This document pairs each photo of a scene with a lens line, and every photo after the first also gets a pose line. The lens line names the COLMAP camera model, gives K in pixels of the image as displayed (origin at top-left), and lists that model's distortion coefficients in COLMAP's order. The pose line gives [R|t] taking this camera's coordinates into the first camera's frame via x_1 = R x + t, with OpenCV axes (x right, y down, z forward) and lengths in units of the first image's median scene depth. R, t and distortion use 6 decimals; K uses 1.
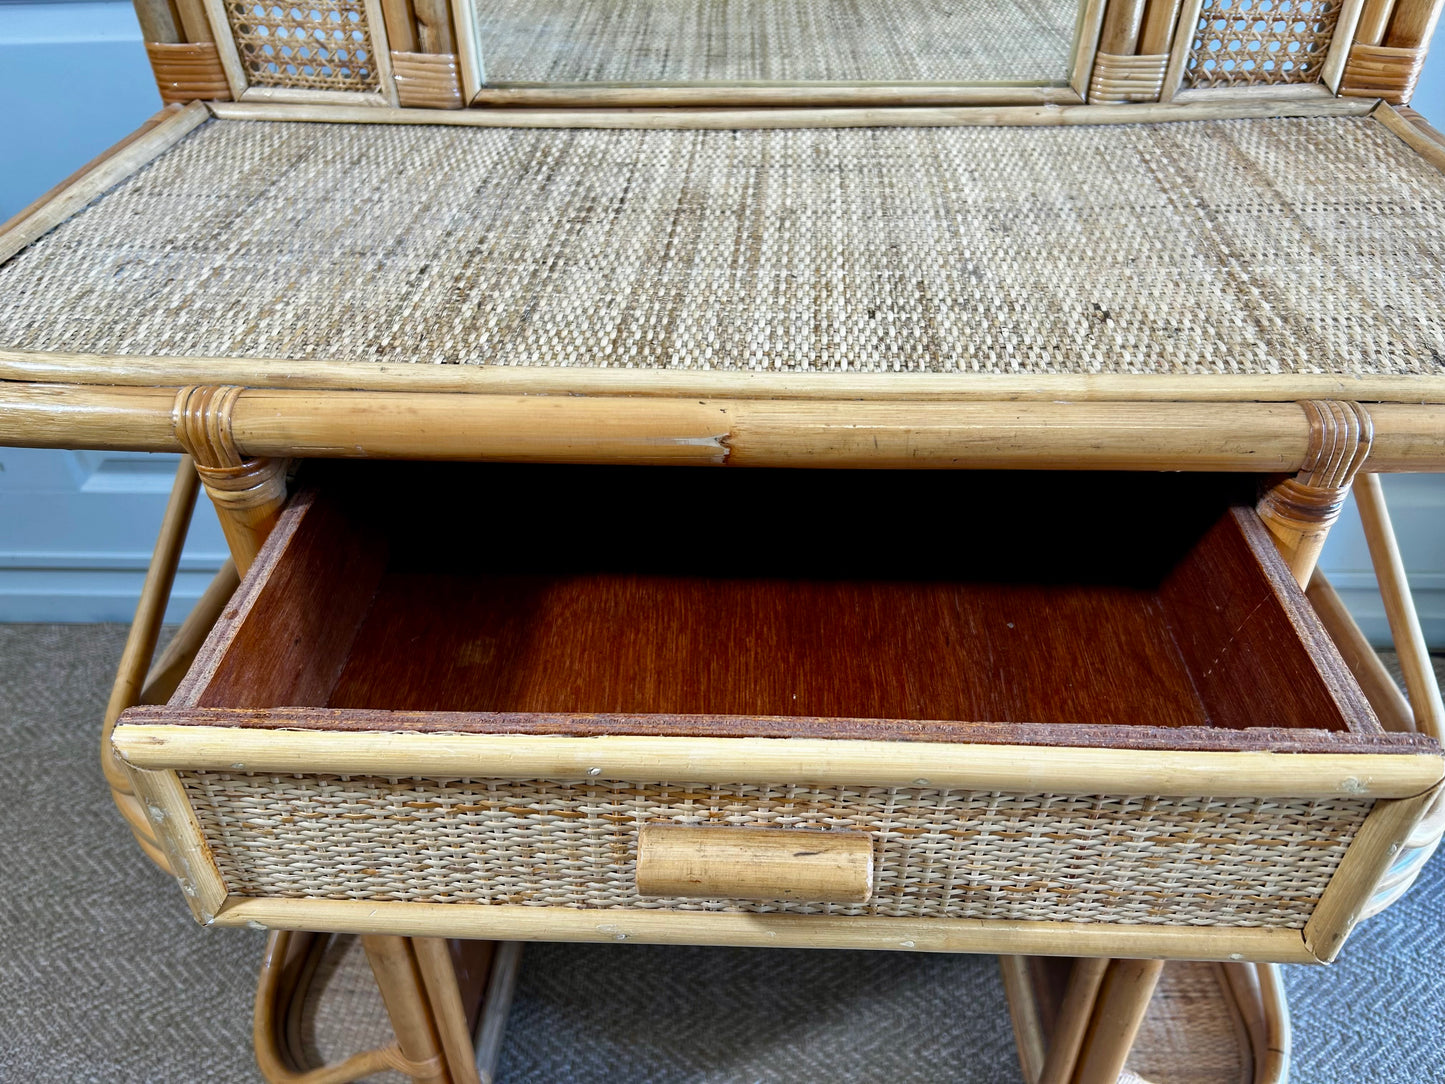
lens RADIAL K [[1095.2, 0, 719.6], [0, 1095.2, 549.9], [0, 0, 1]] dist [0.040629, -0.050774]
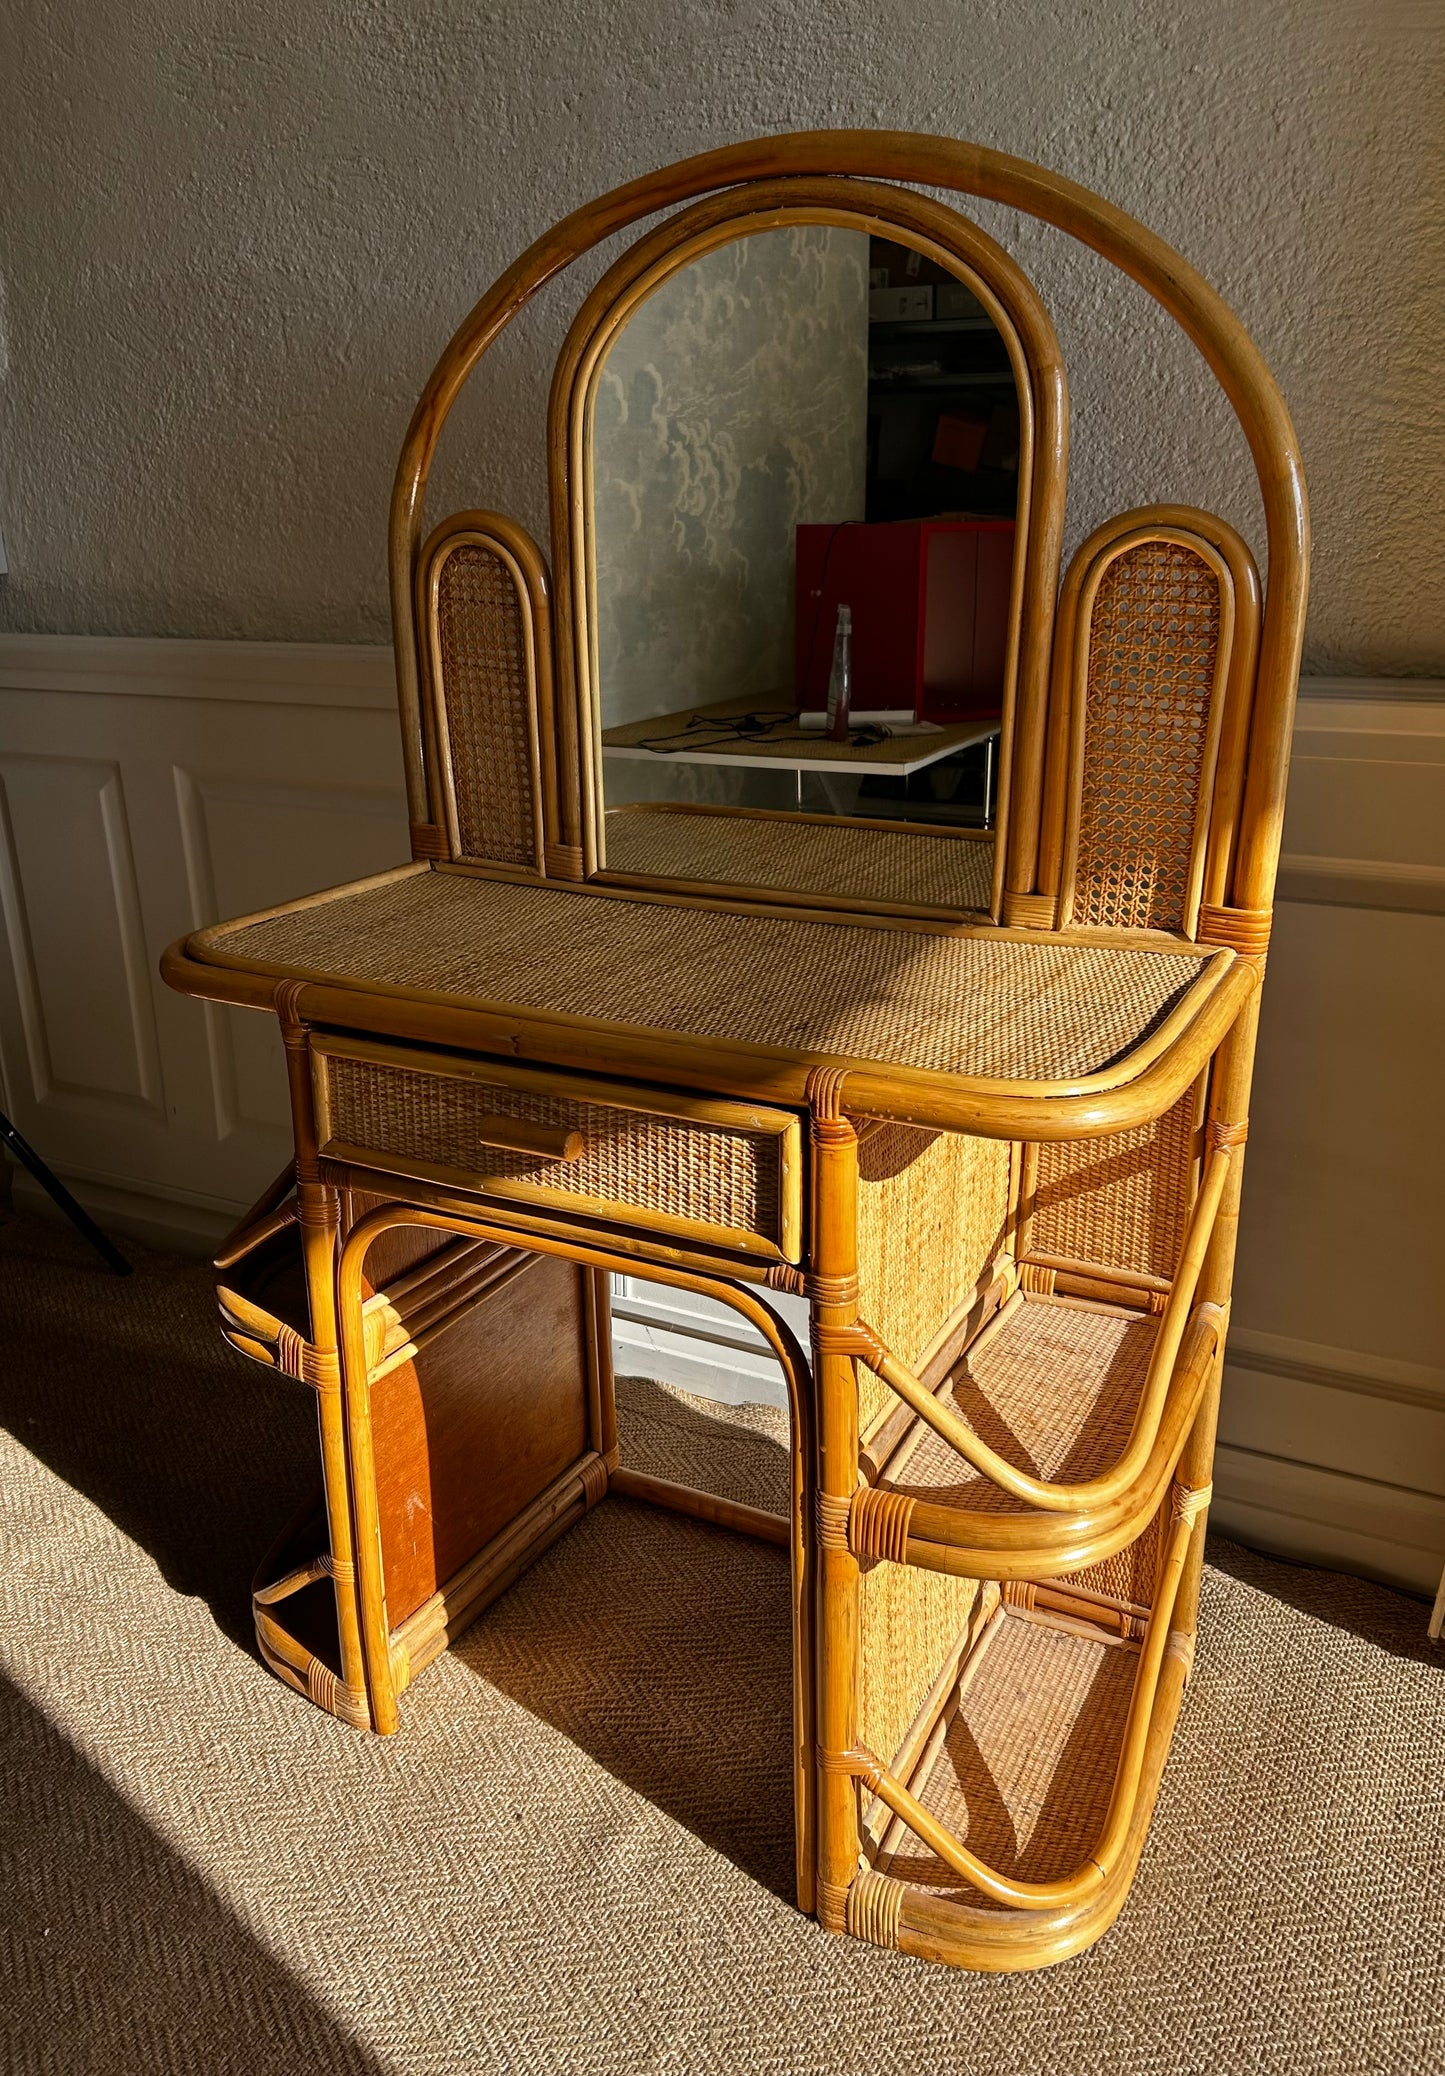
lens RADIAL K [[1584.2, 0, 710.9], [0, 1584.2, 1045.9], [0, 0, 1]] dist [0.028134, -0.021087]
pose [[0.904688, 0.143890, -0.401042, 0.890472], [-0.265334, 0.926722, -0.266053, 0.341288], [0.333372, 0.347106, 0.876573, -0.767361]]
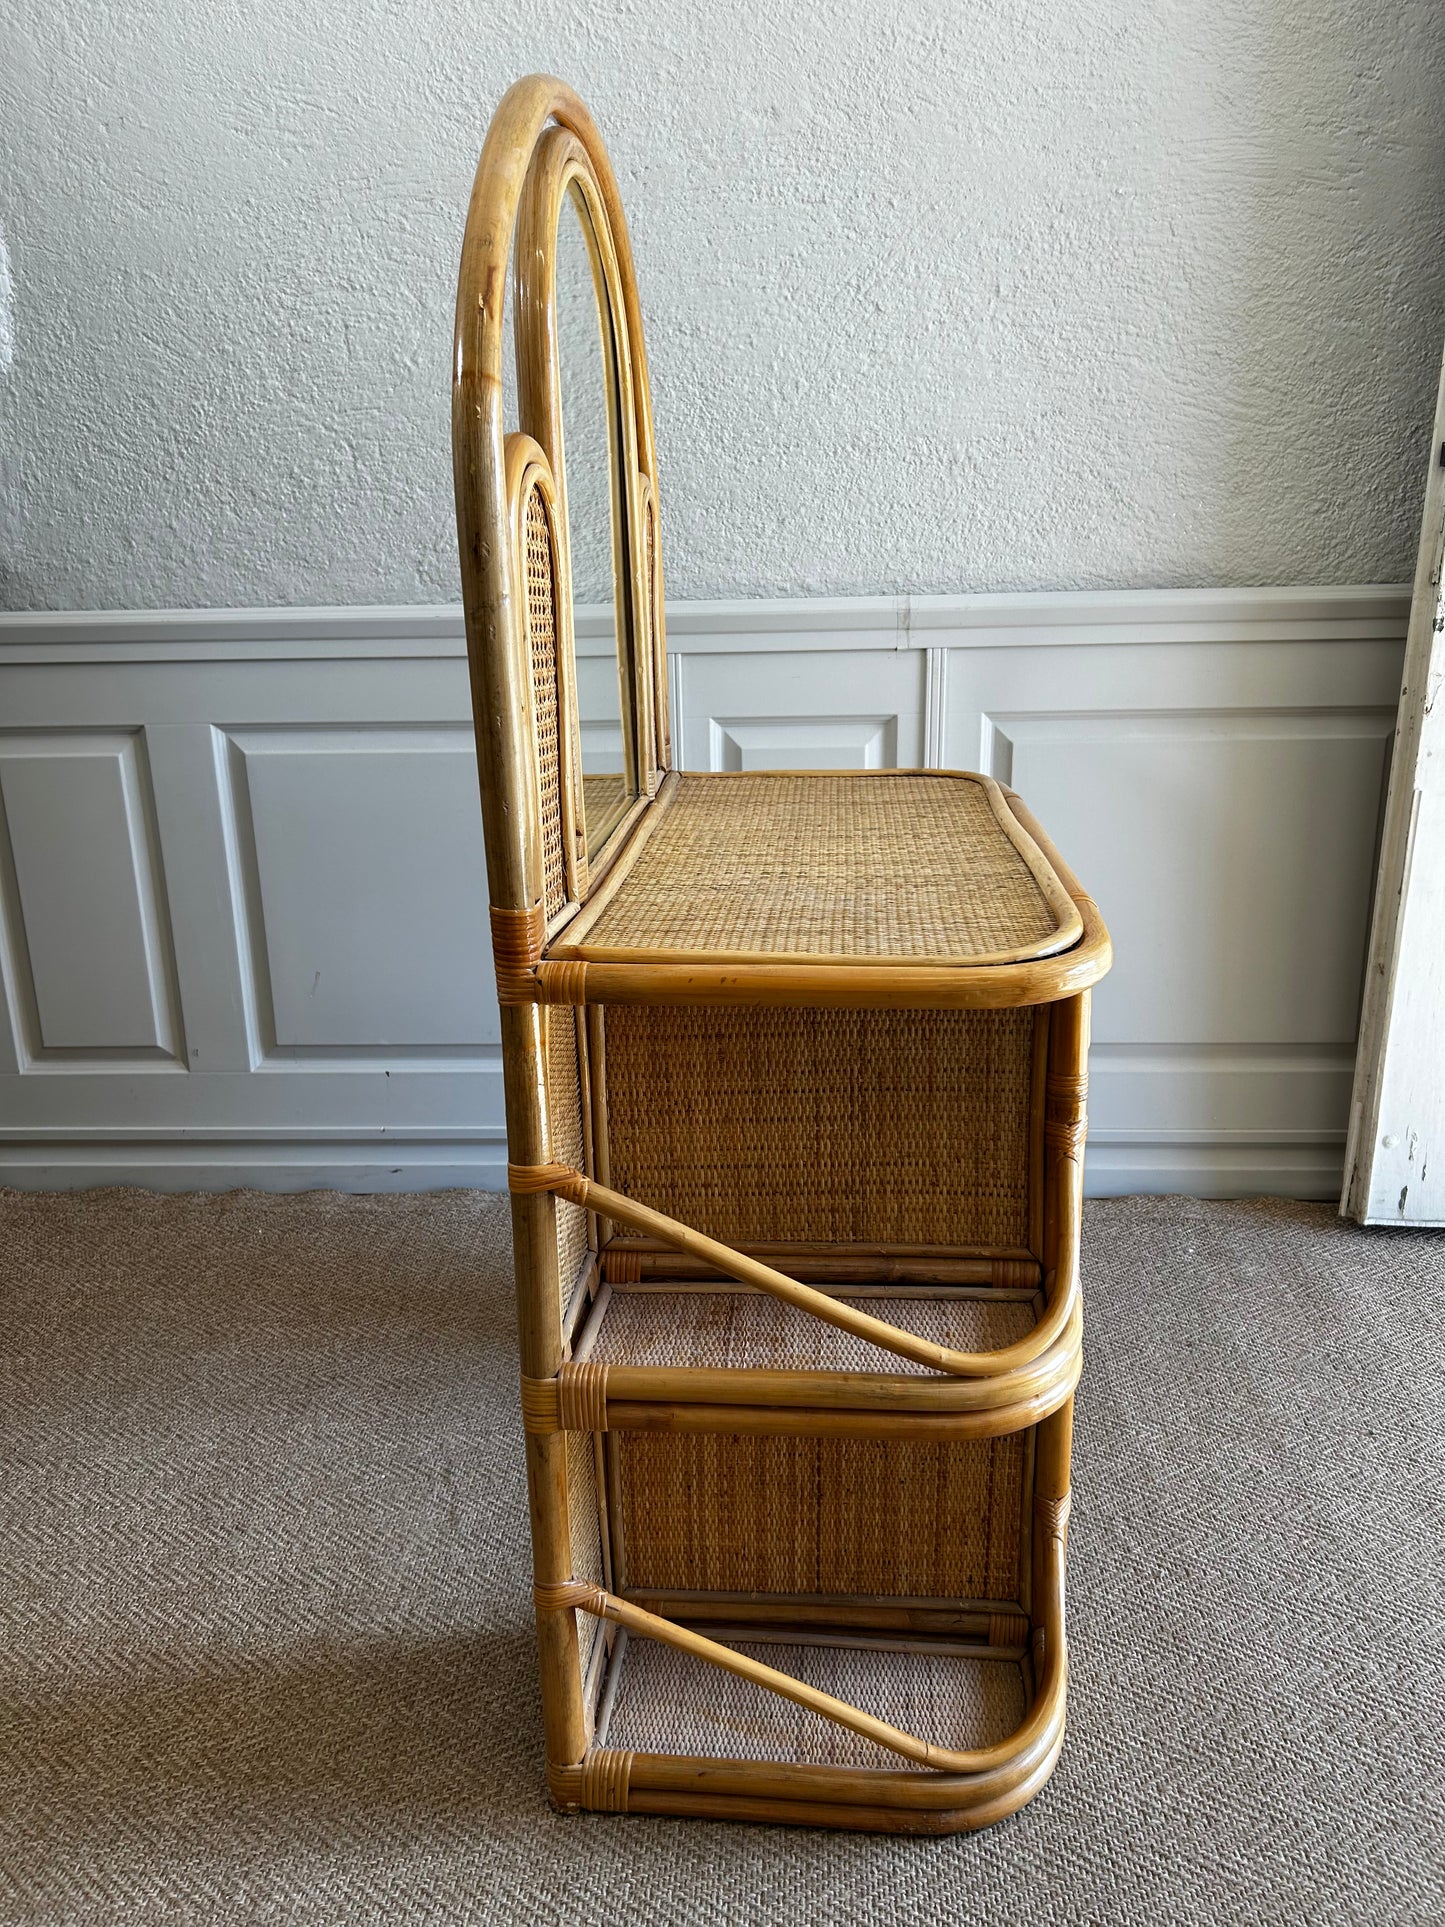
lens RADIAL K [[1460.6, 0, 716.3], [0, 1460.6, 974.0], [0, 0, 1]] dist [0.040629, -0.050774]
pose [[0.999992, -0.003056, 0.002520, -0.123441], [0.003775, 0.927976, -0.372621, 0.985200], [-0.001200, 0.372628, 0.927980, -1.341131]]
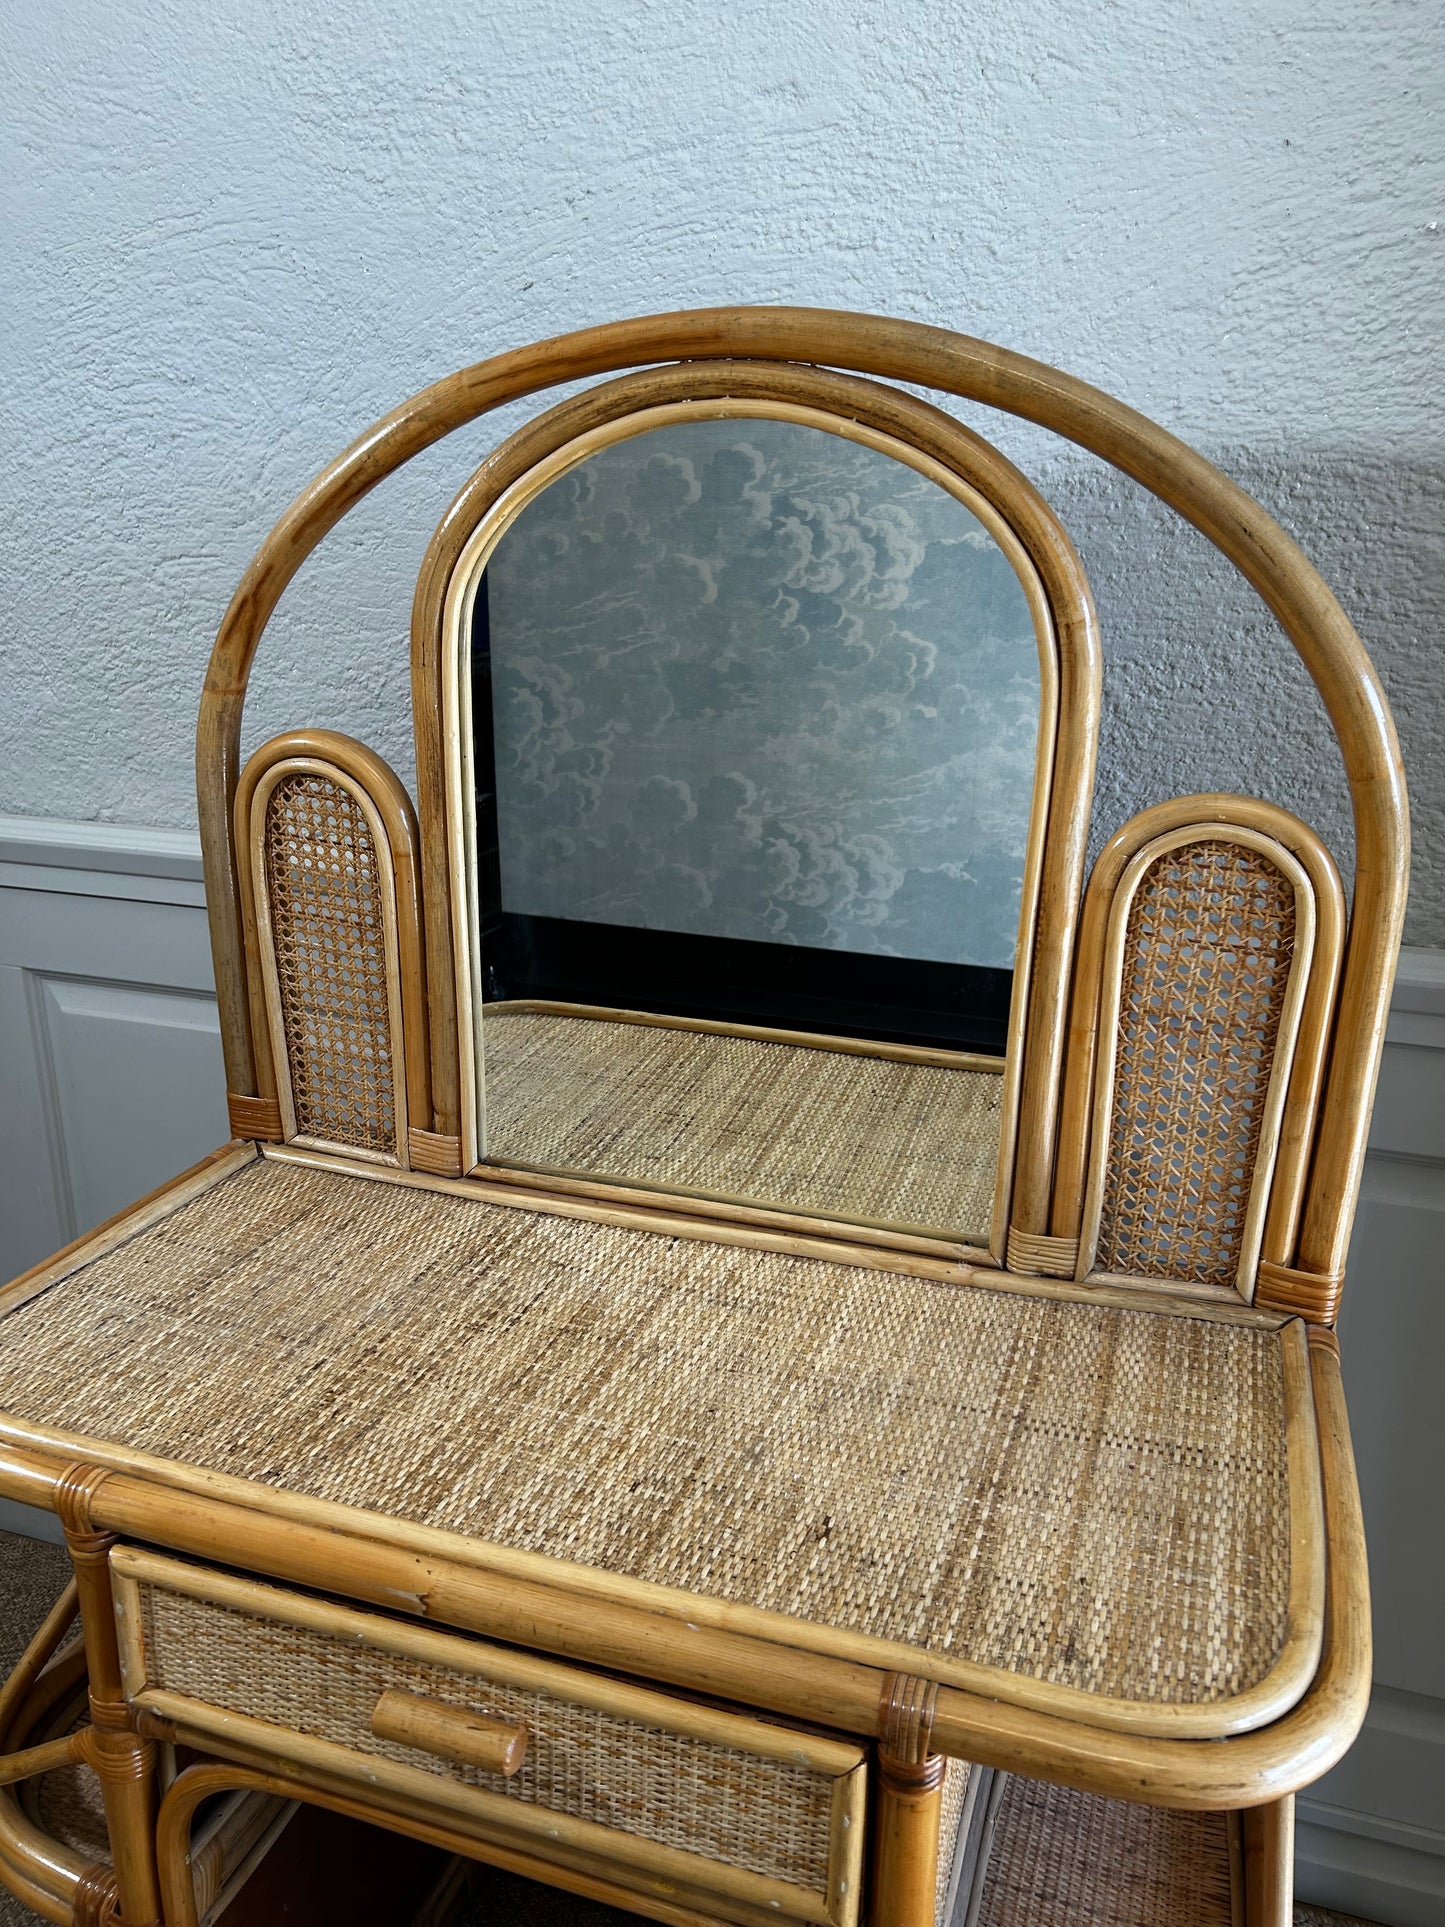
lens RADIAL K [[1460.6, 0, 728.0], [0, 1460.6, 970.1], [0, 0, 1]] dist [0.040629, -0.050774]
pose [[0.962201, 0.111781, -0.248341, 0.447938], [-0.190678, 0.927593, -0.321267, -0.195368], [0.194448, 0.356477, 0.913846, -0.468167]]
